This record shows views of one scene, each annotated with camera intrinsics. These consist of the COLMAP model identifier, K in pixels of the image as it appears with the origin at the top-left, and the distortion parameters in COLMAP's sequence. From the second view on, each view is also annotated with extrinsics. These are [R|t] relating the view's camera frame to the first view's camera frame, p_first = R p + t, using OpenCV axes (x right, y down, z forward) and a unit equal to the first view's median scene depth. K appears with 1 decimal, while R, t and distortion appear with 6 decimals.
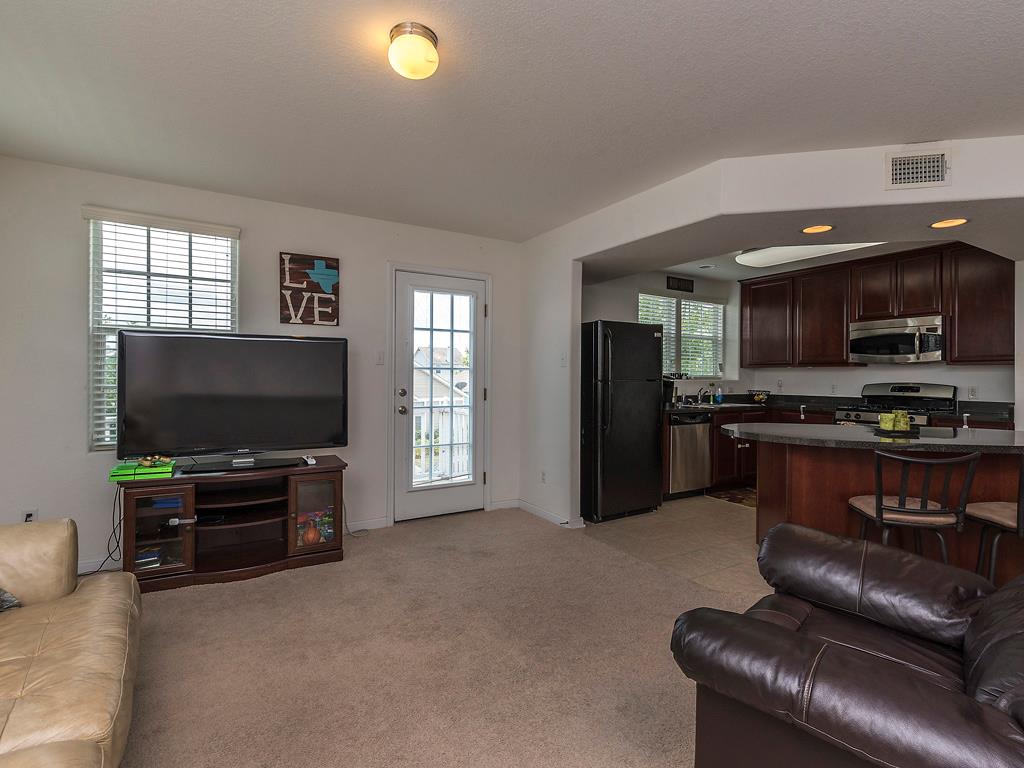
lens RADIAL K [[512.5, 0, 505.5], [0, 512.5, 377.8], [0, 0, 1]] dist [0.003930, 0.000547]
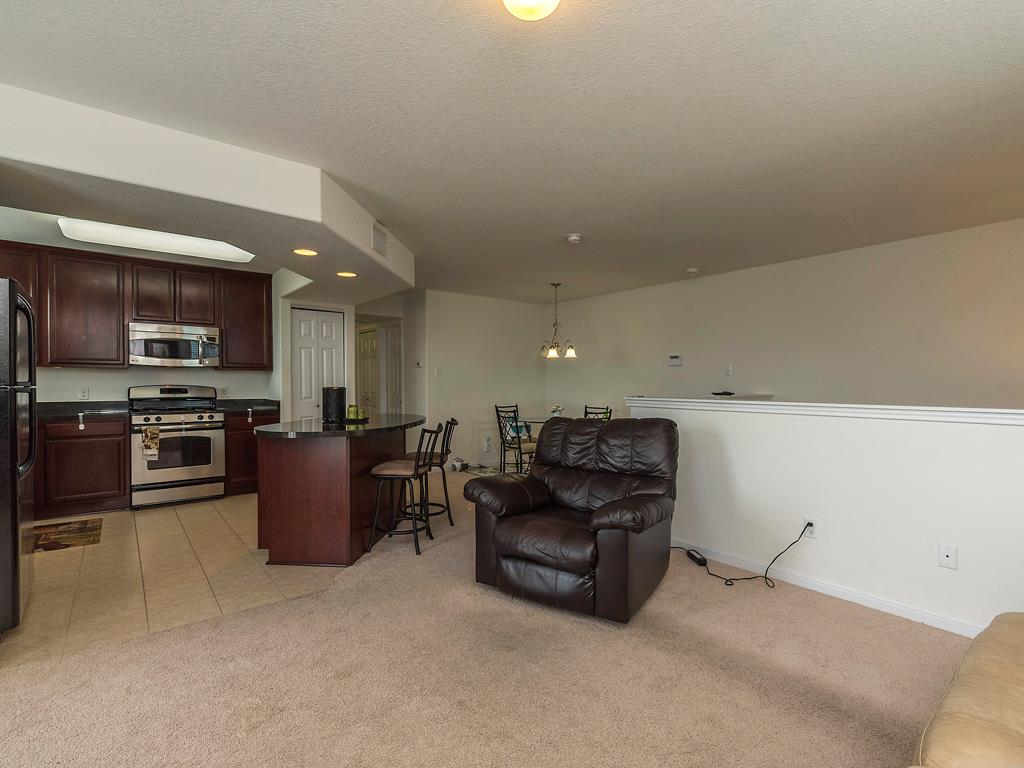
lens RADIAL K [[512.5, 0, 524.9], [0, 512.5, 392.7], [0, 0, 1]] dist [0.003930, 0.000547]
pose [[-0.136402, -0.023779, 0.990368, -0.446132], [-0.004078, 0.999717, 0.023442, -0.003059], [-0.990645, -0.000842, -0.136461, 0.506378]]
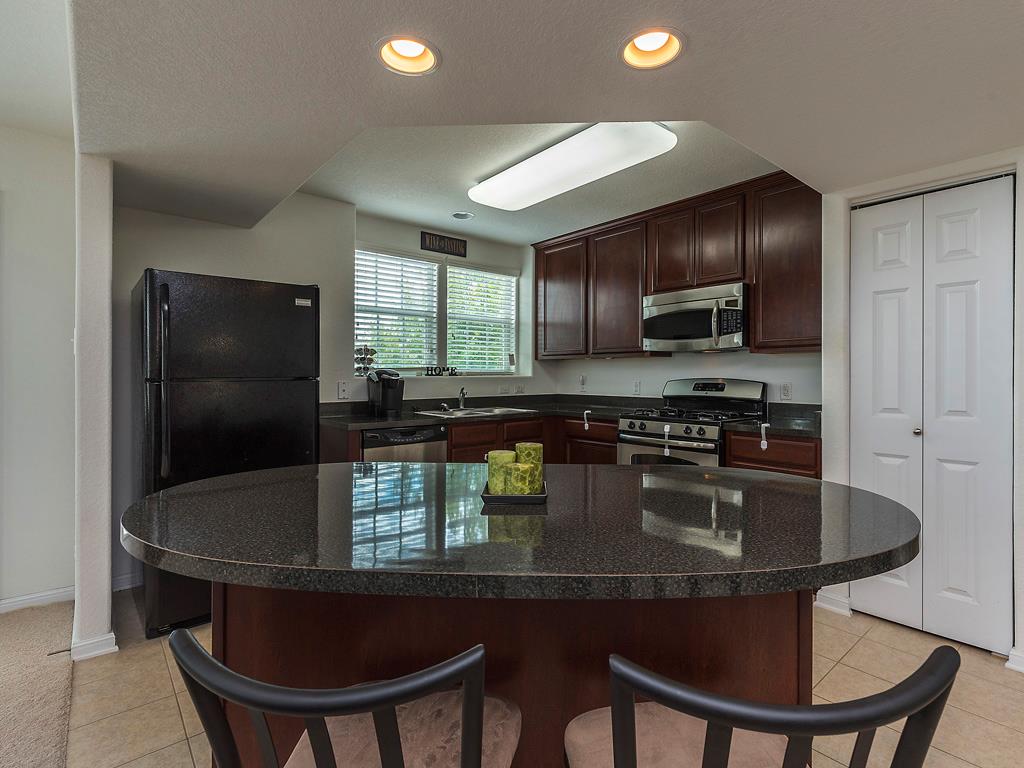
lens RADIAL K [[512.5, 0, 517.5], [0, 512.5, 376.0], [0, 0, 1]] dist [0.003930, 0.000547]
pose [[0.987753, -0.007517, 0.155844, 0.471820], [0.006720, 0.999962, 0.005640, 0.000371], [-0.155880, -0.004523, 0.987766, 0.386375]]
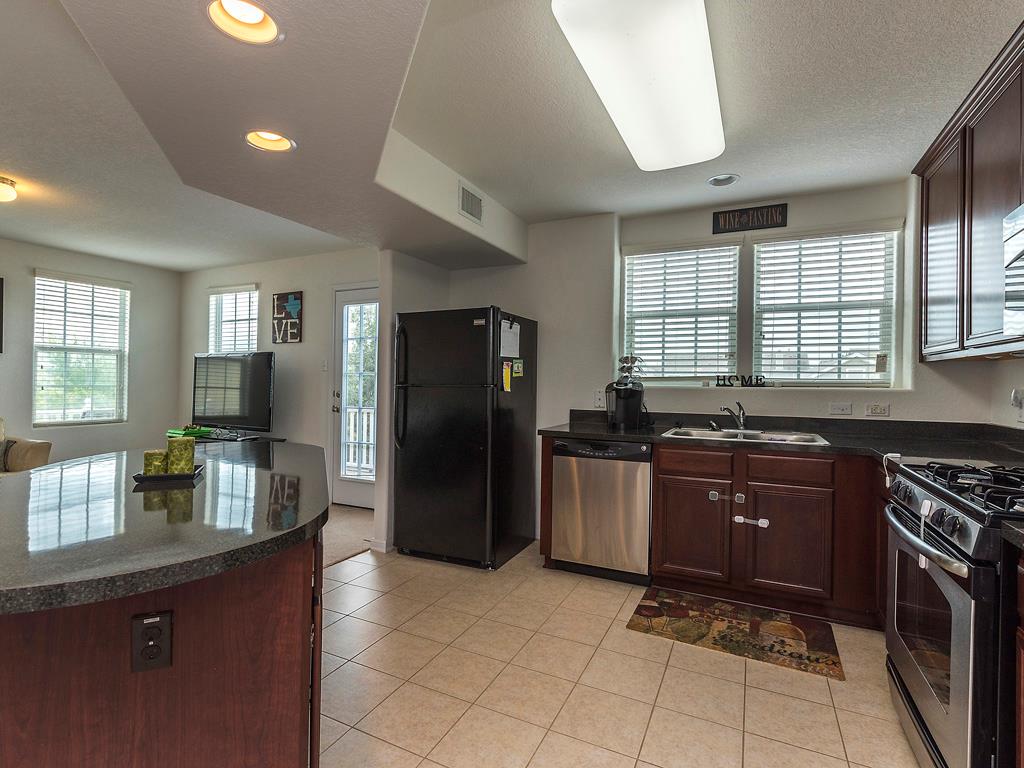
lens RADIAL K [[512.5, 0, 508.8], [0, 512.5, 380.4], [0, 0, 1]] dist [0.003930, 0.000547]
pose [[0.530103, -0.003849, -0.847925, 0.975160], [-0.007233, 0.999933, -0.009060, 0.004533], [0.847902, 0.010936, 0.530040, 0.686628]]
